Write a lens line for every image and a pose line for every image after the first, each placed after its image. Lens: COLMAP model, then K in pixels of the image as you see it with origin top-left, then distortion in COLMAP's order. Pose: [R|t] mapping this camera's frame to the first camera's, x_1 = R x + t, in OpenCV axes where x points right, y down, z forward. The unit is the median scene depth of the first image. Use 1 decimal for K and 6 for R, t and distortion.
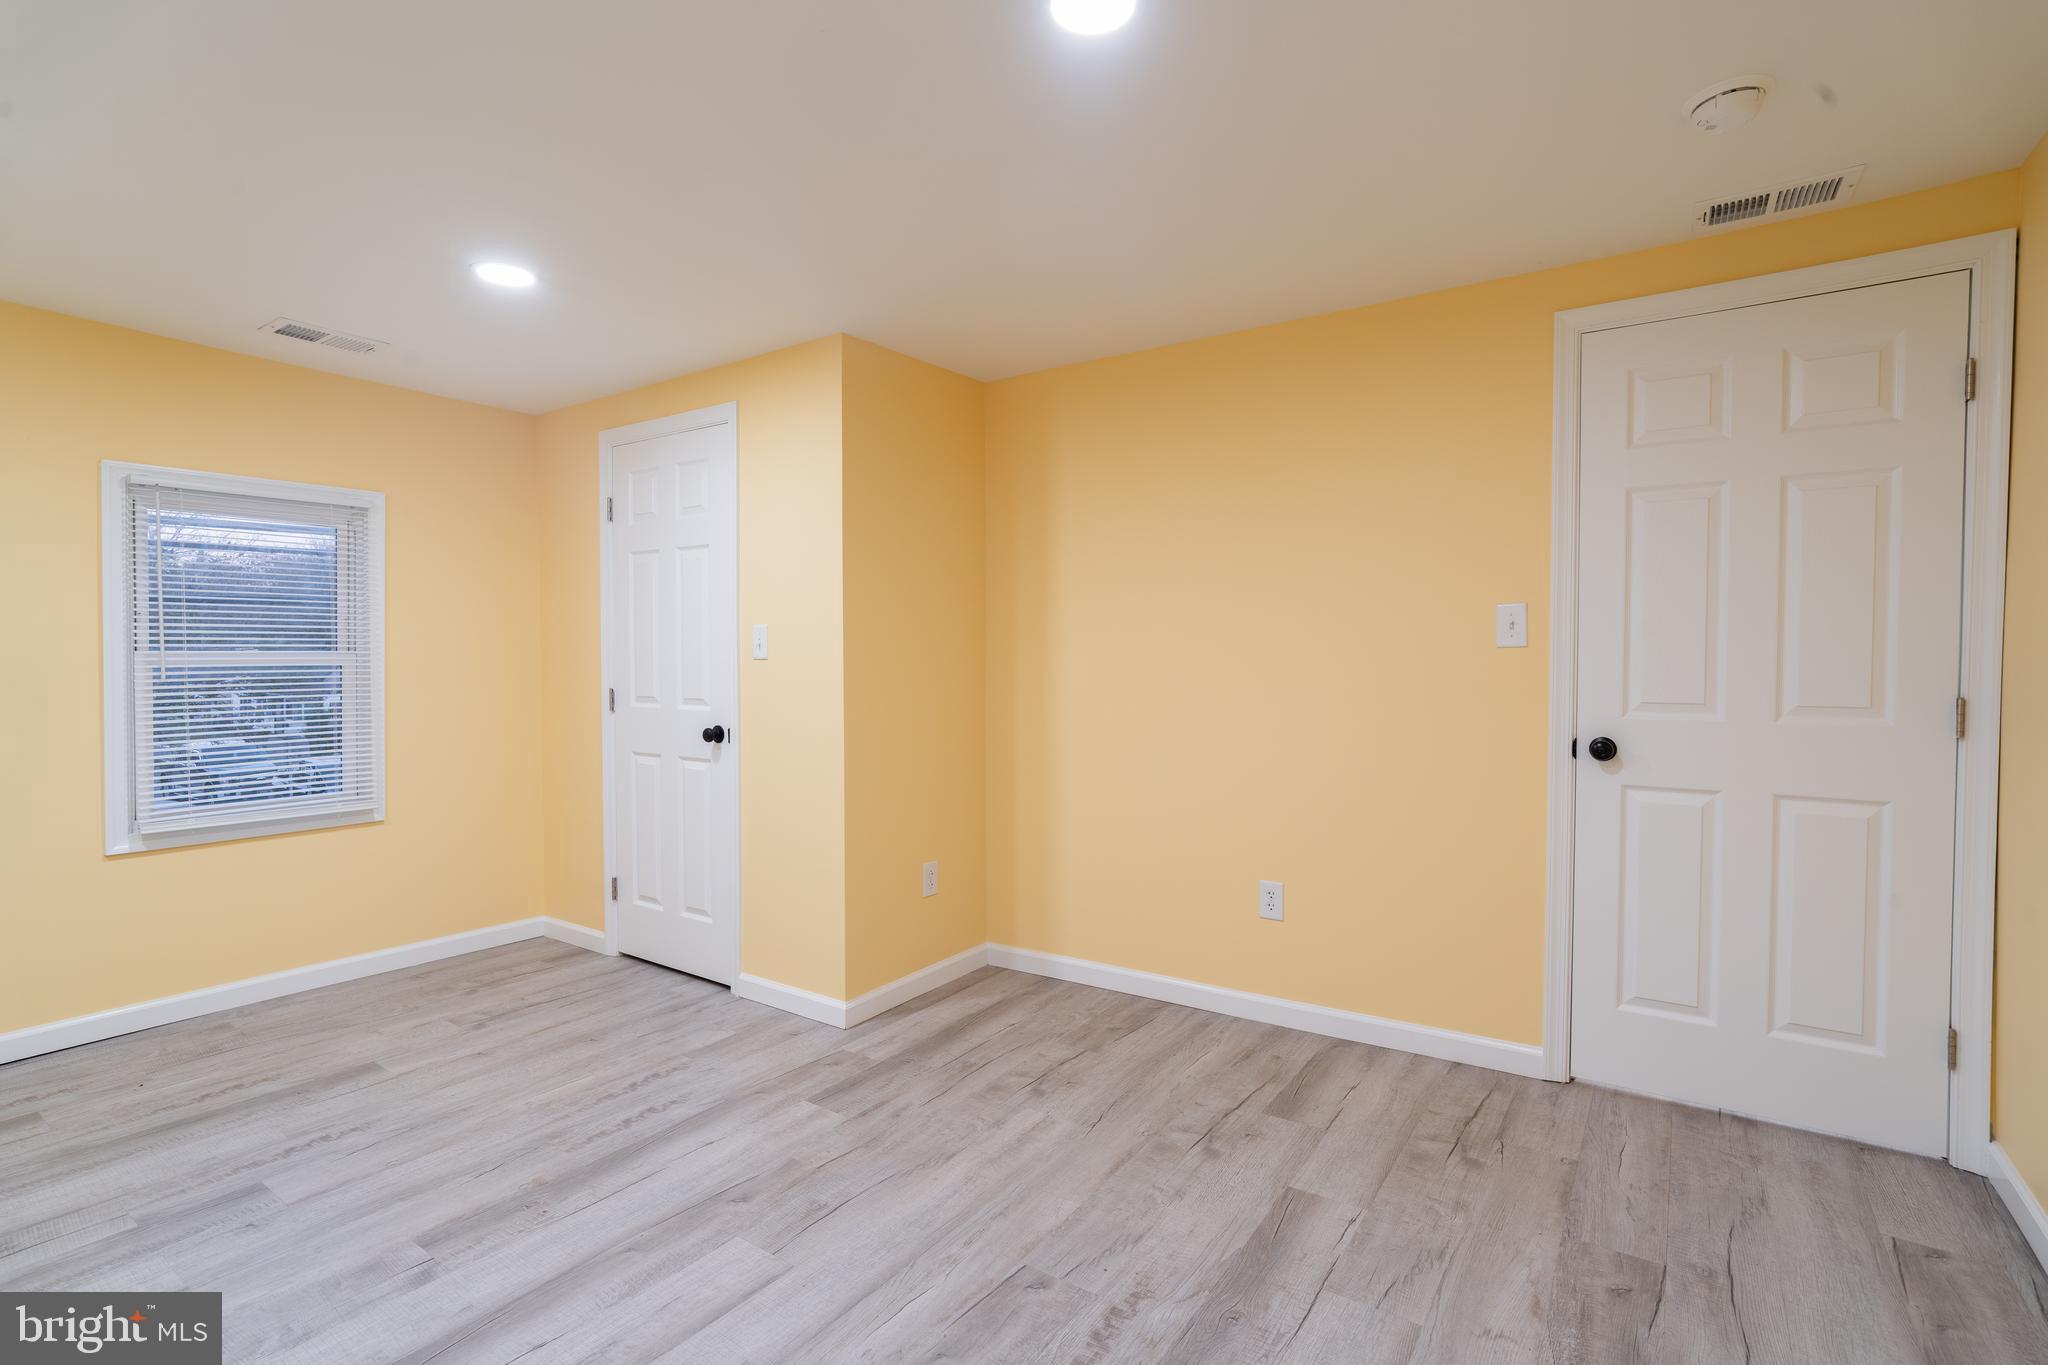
lens RADIAL K [[955.0, 0, 1018.7], [0, 955.0, 678.2], [0, 0, 1]] dist [-0.016848, 0.007757]
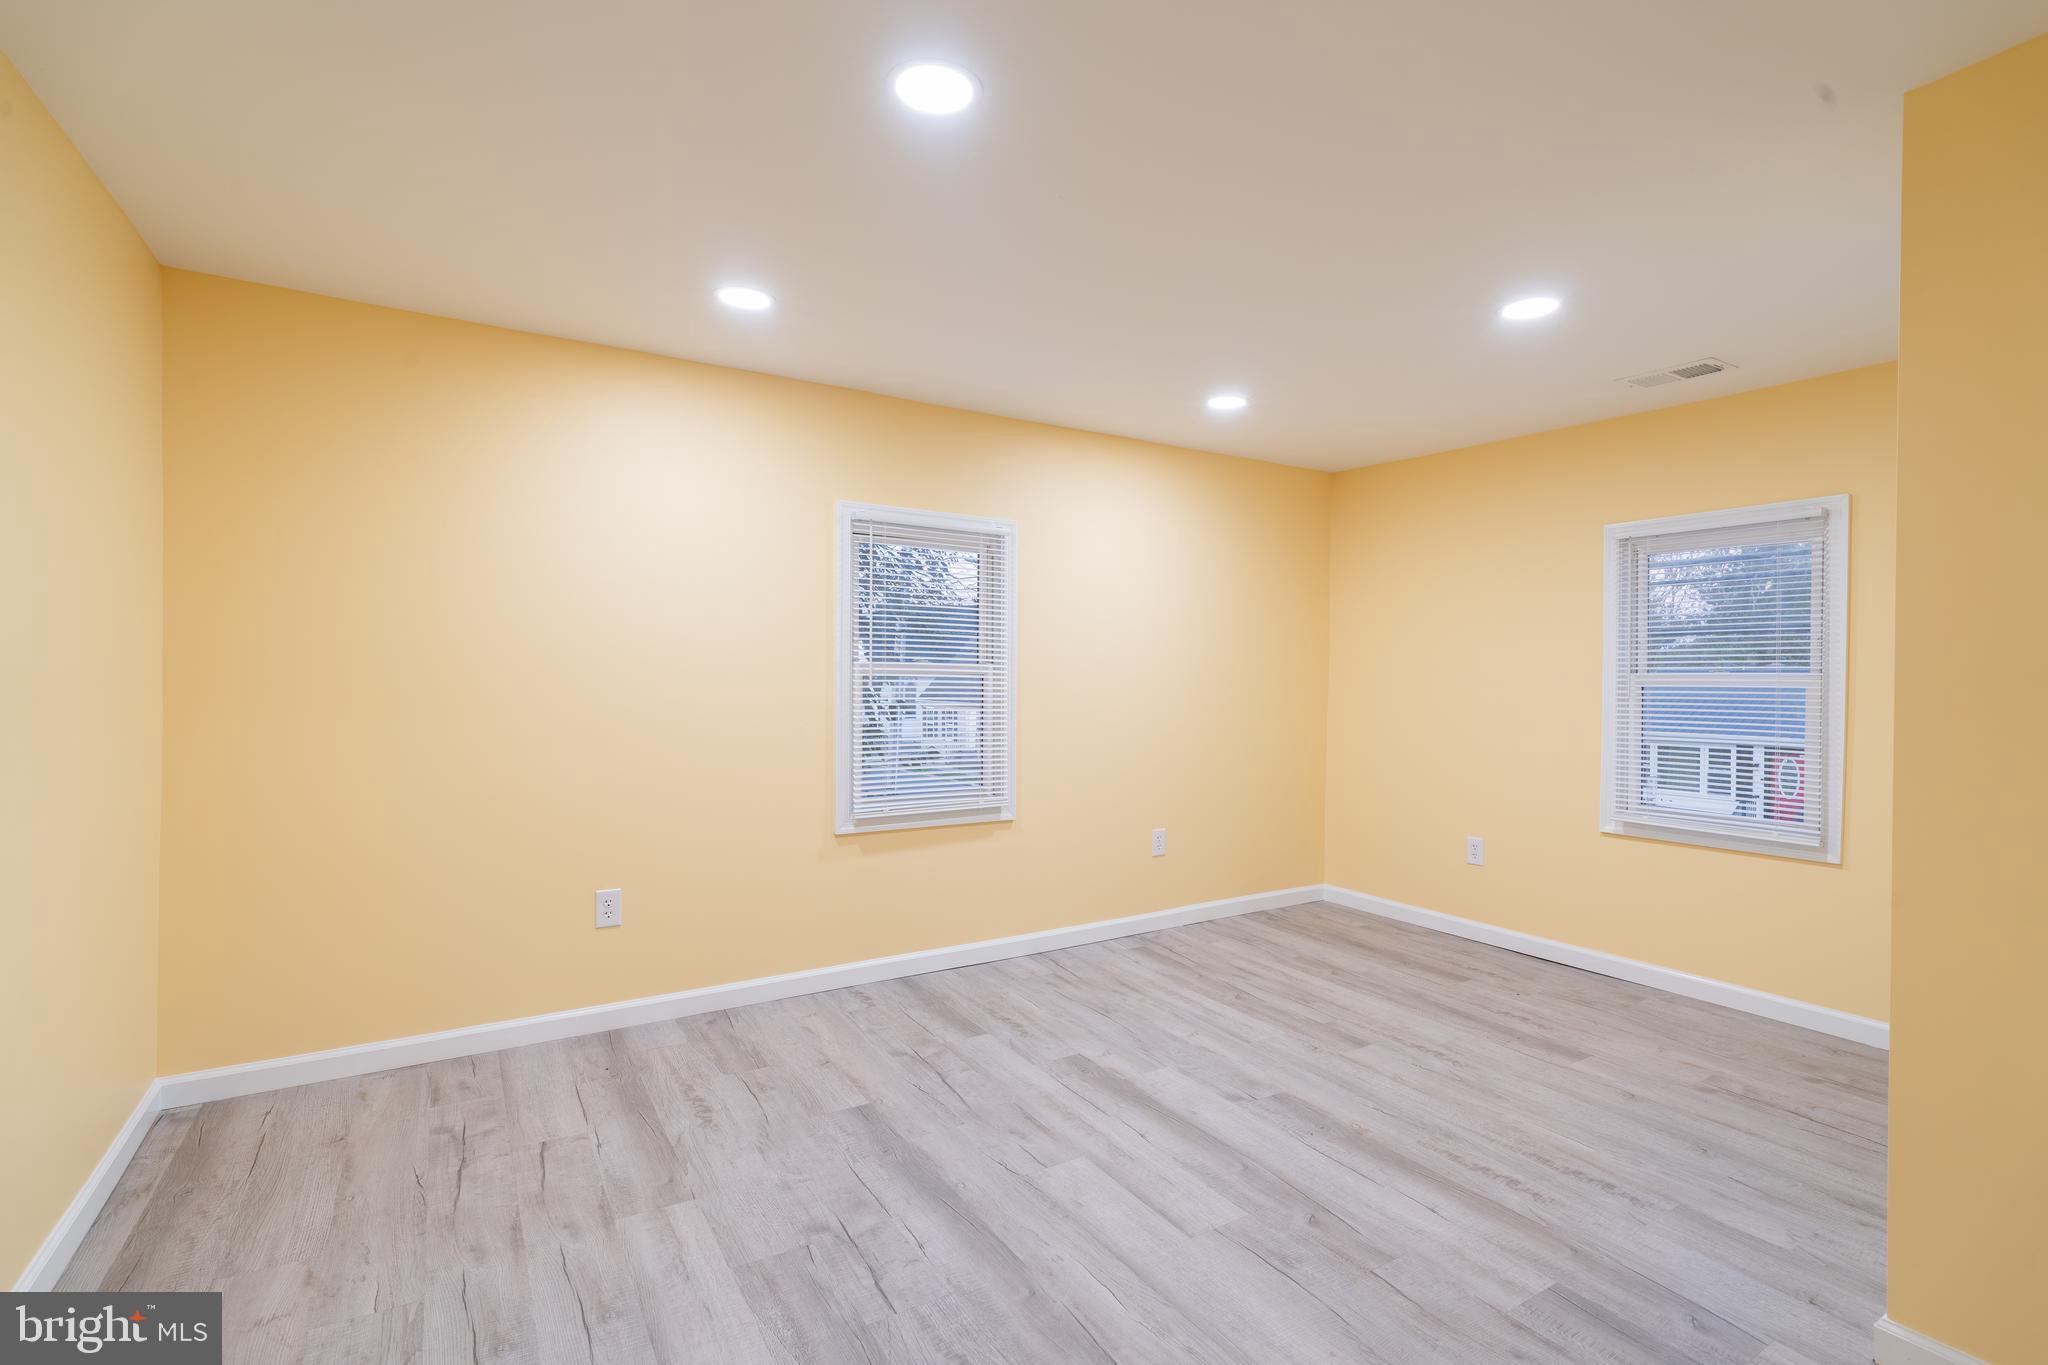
lens RADIAL K [[955.0, 0, 1029.0], [0, 955.0, 675.6], [0, 0, 1]] dist [-0.016848, 0.007757]
pose [[-0.388915, 0.003414, -0.921267, 0.603724], [-0.025768, 0.999562, 0.014582, -0.027142], [0.920913, 0.029410, -0.388657, 0.886008]]
